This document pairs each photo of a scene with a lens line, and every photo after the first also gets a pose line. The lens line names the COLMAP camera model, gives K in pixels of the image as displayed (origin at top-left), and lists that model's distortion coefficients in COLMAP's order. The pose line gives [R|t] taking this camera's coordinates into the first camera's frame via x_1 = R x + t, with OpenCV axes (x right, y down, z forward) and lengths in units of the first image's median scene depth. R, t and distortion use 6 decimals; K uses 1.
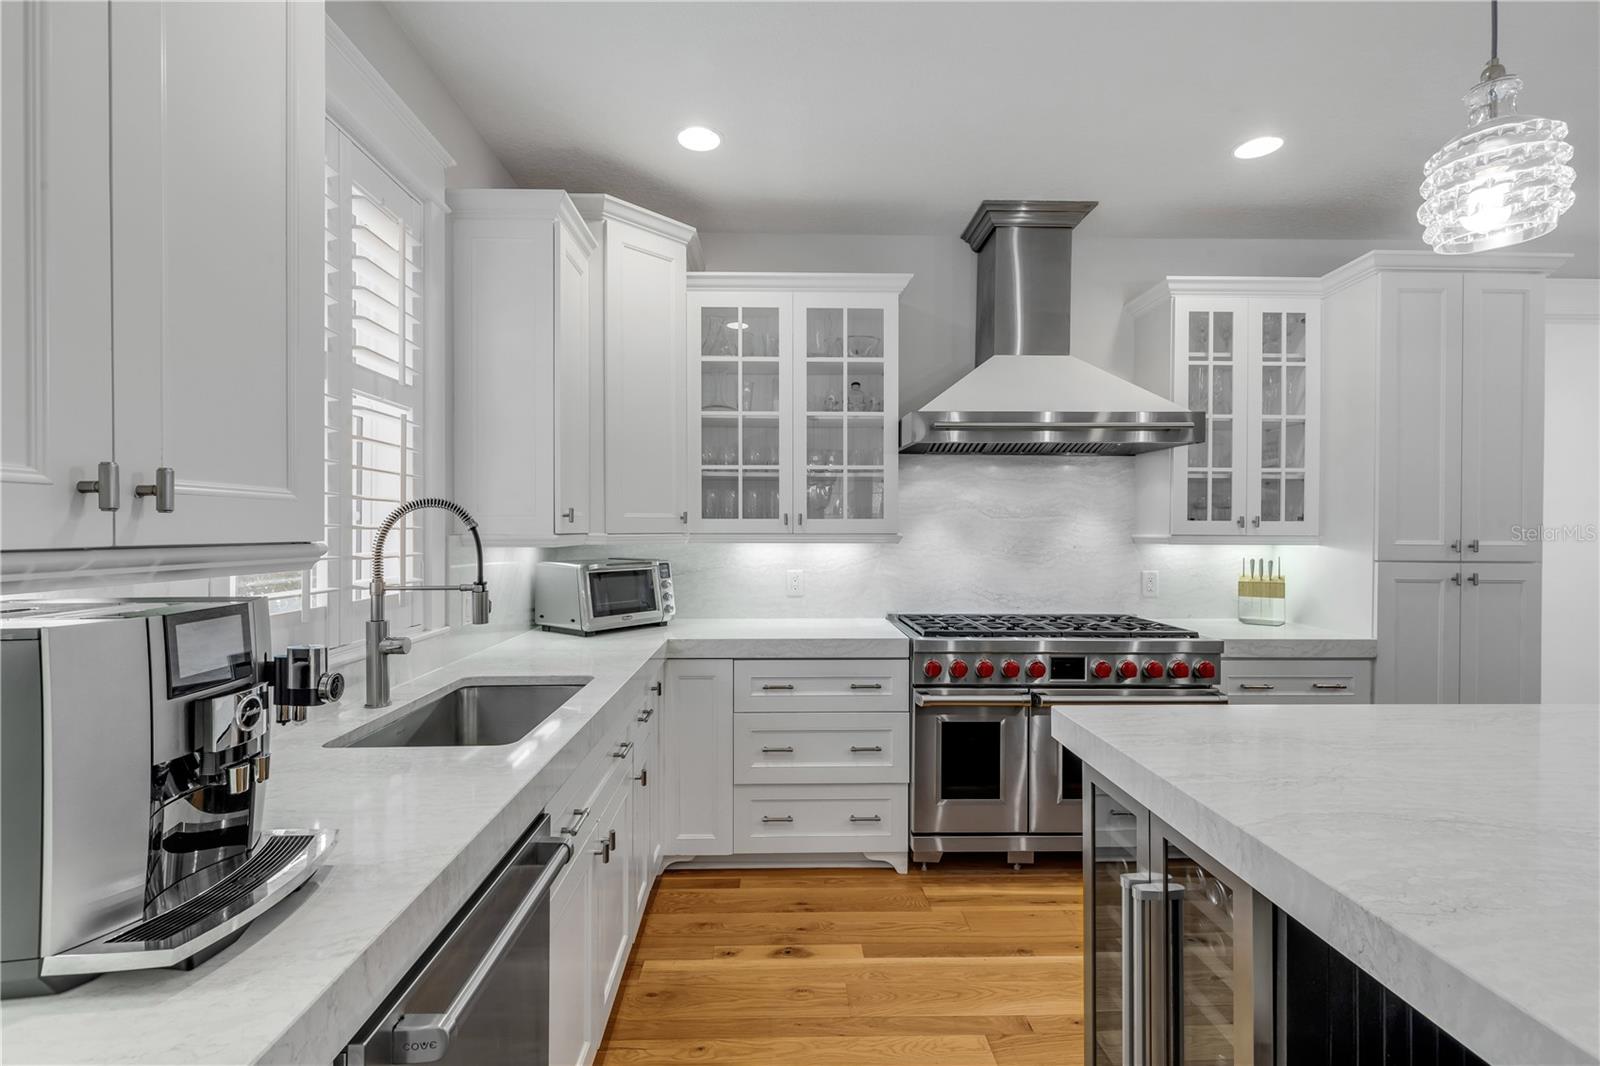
lens RADIAL K [[727.4, 0, 798.9], [0, 727.4, 532.5], [0, 0, 1]] dist [0.007095, -0.000661]
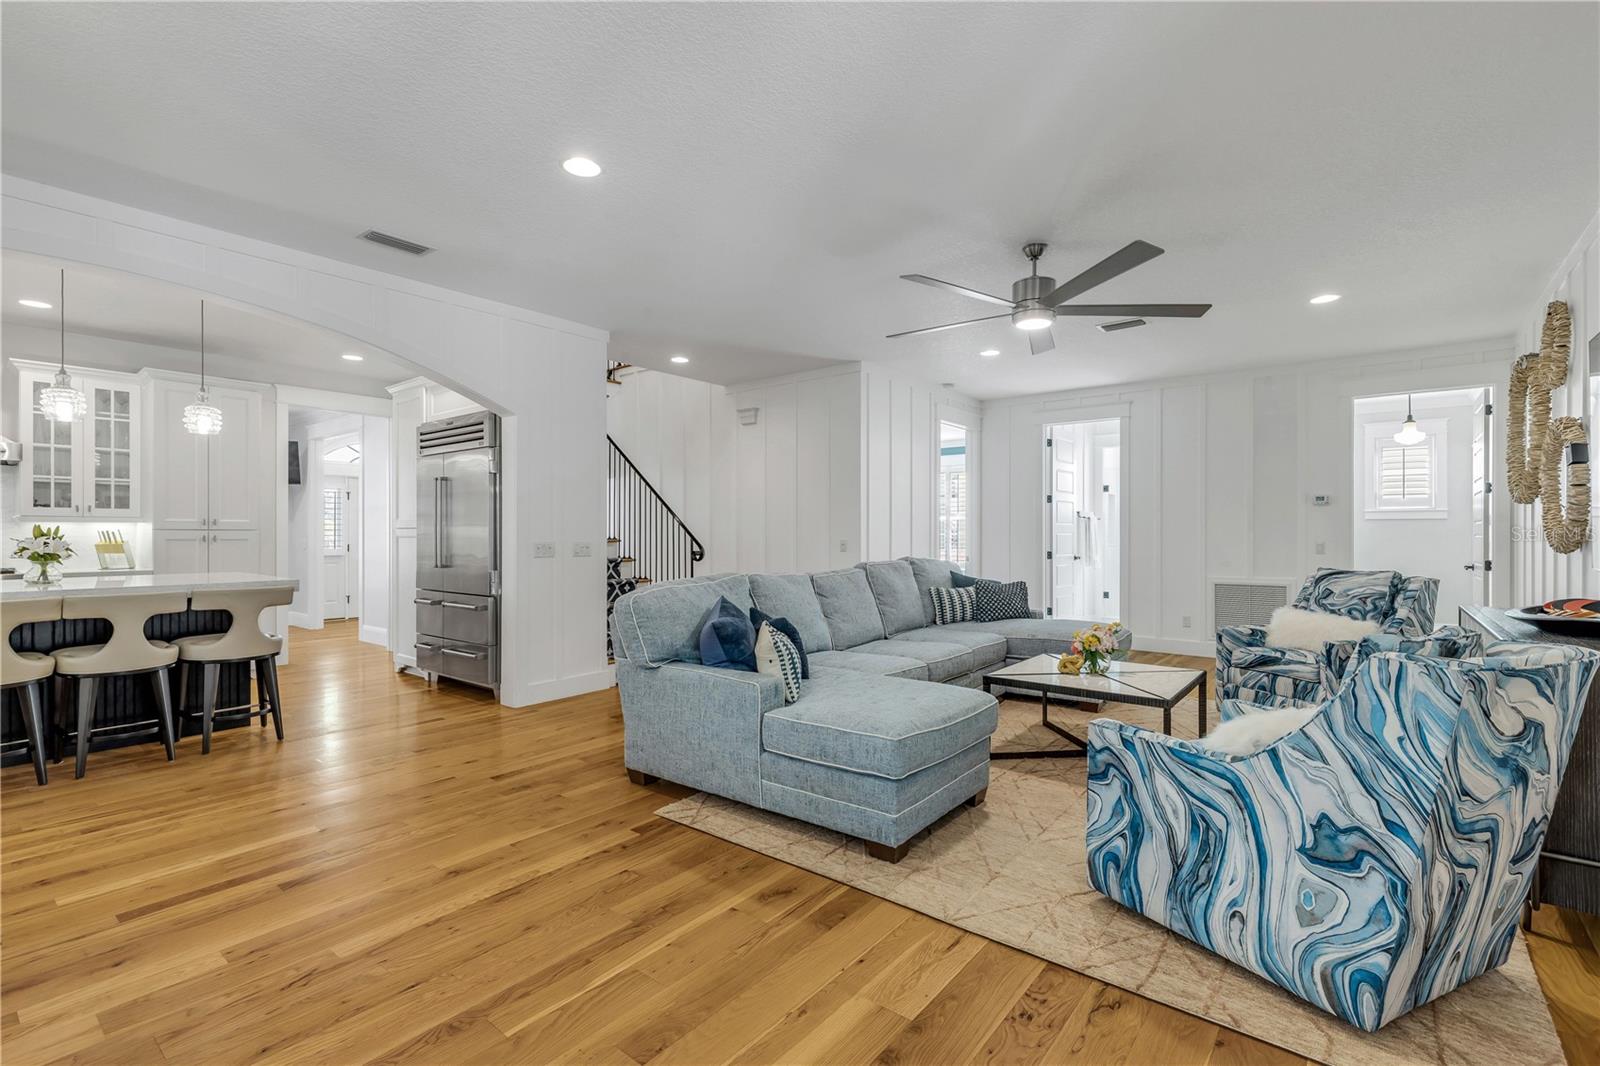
lens RADIAL K [[727.4, 0, 793.4], [0, 727.4, 533.7], [0, 0, 1]] dist [0.007095, -0.000661]
pose [[0.656566, -0.003991, 0.754258, 0.417502], [0.007011, 0.999975, -0.000811, 0.059023], [-0.754236, 0.005820, 0.656578, -1.423676]]
